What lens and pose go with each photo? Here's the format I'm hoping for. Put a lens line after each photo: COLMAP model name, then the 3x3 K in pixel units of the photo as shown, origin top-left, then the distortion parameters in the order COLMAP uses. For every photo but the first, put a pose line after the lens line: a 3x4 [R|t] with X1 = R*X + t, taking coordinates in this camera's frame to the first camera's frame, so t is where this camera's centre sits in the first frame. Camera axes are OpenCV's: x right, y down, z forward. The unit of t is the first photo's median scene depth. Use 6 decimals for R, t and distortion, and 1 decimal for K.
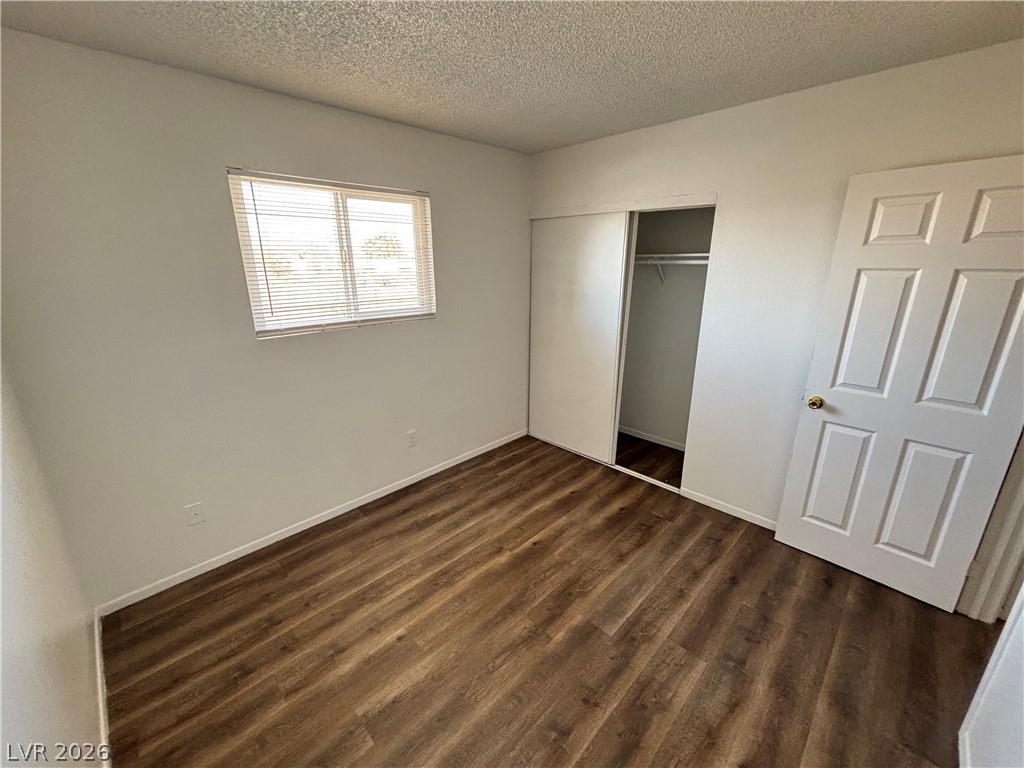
lens RADIAL K [[414.7, 0, 515.6], [0, 414.7, 383.7], [0, 0, 1]] dist [-0.001758, 0.001943]
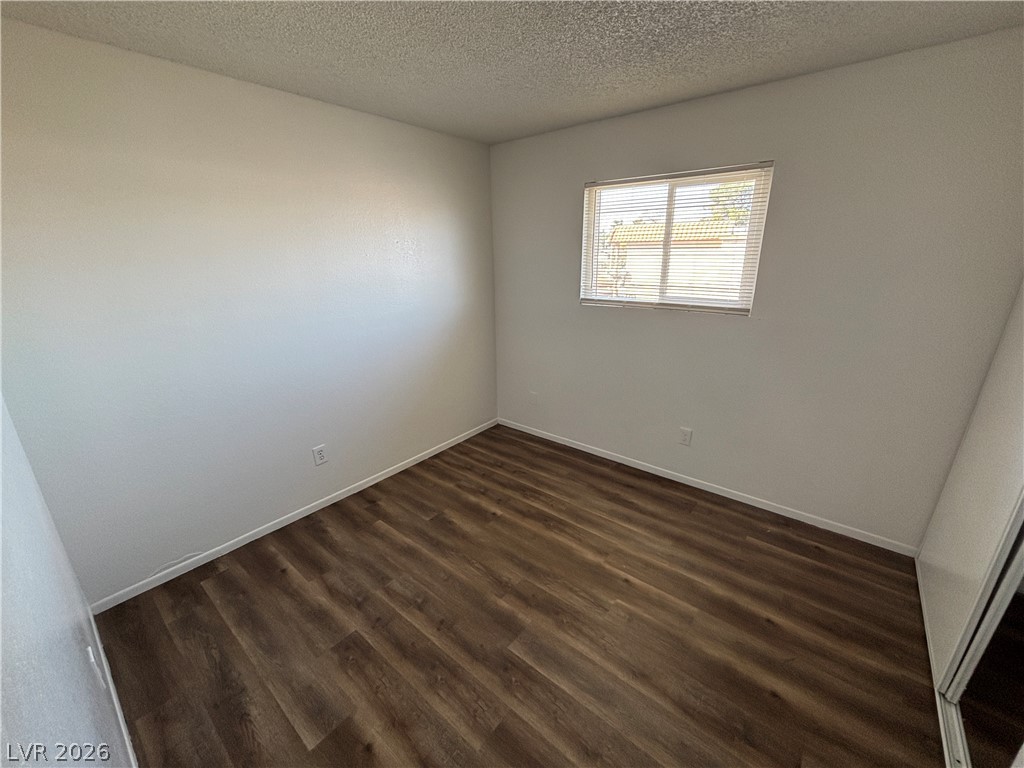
lens RADIAL K [[414.7, 0, 509.1], [0, 414.7, 384.8], [0, 0, 1]] dist [-0.001758, 0.001943]
pose [[0.088558, 0.311782, -0.946018, 0.788311], [-0.278422, 0.919640, 0.277025, -0.173651], [0.956367, 0.238860, 0.168249, 0.587711]]
